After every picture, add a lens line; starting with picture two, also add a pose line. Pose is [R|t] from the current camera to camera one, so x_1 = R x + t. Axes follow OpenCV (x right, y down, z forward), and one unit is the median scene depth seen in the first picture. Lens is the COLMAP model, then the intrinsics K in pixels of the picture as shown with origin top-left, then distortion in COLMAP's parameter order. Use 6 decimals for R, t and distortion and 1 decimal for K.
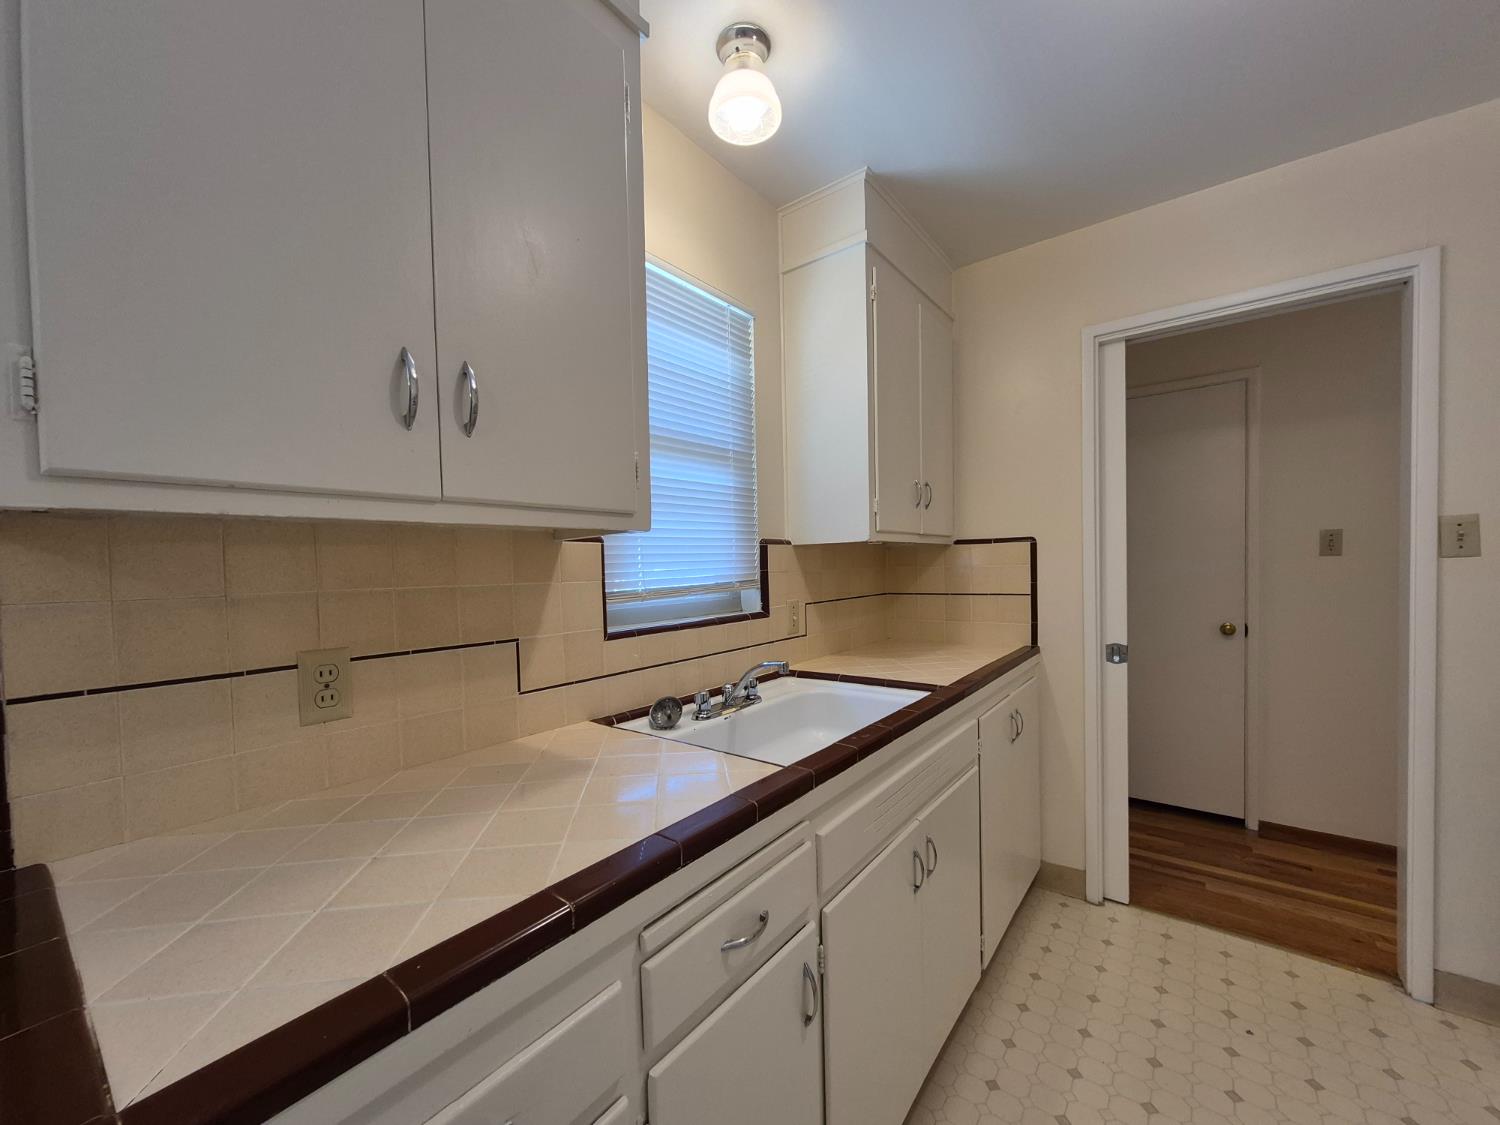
lens RADIAL K [[590.1, 0, 749.7], [0, 590.1, 582.5], [0, 0, 1]] dist [0.005645, 0.000155]
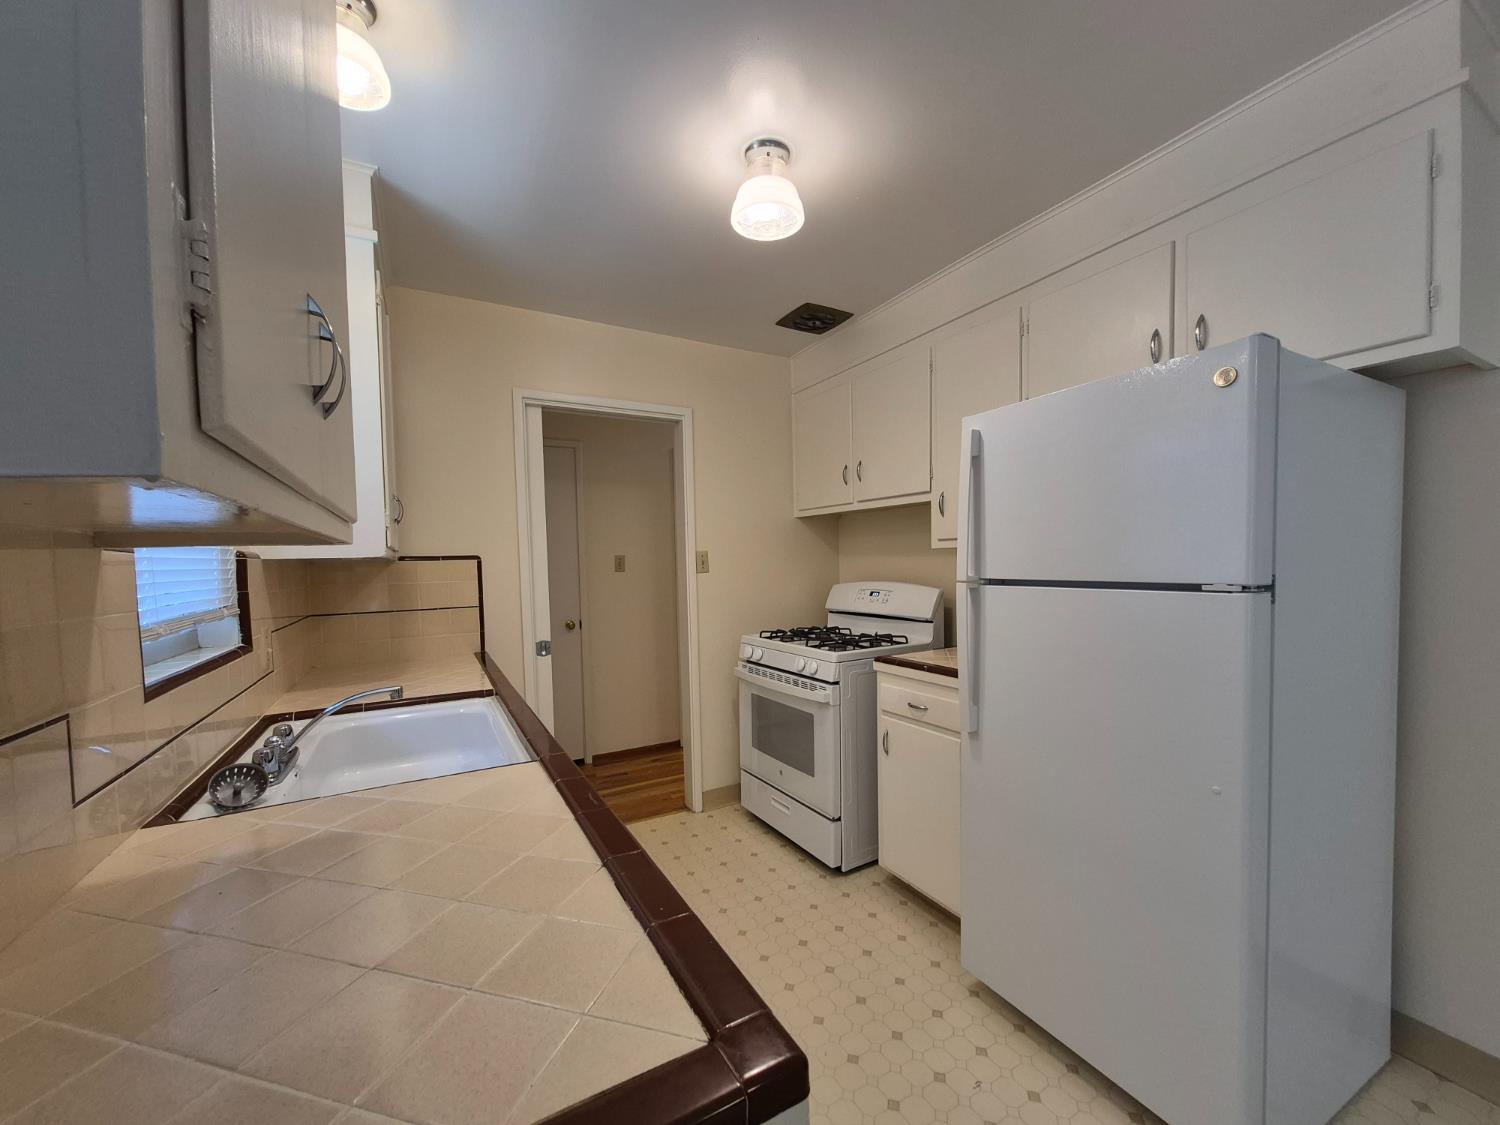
lens RADIAL K [[590.1, 0, 749.7], [0, 590.1, 582.5], [0, 0, 1]] dist [0.005645, 0.000155]
pose [[0.401736, -0.016768, 0.915602, -0.374640], [0.040343, 0.999186, 0.000598, -0.005572], [-0.914866, 0.036698, 0.402086, 0.072776]]
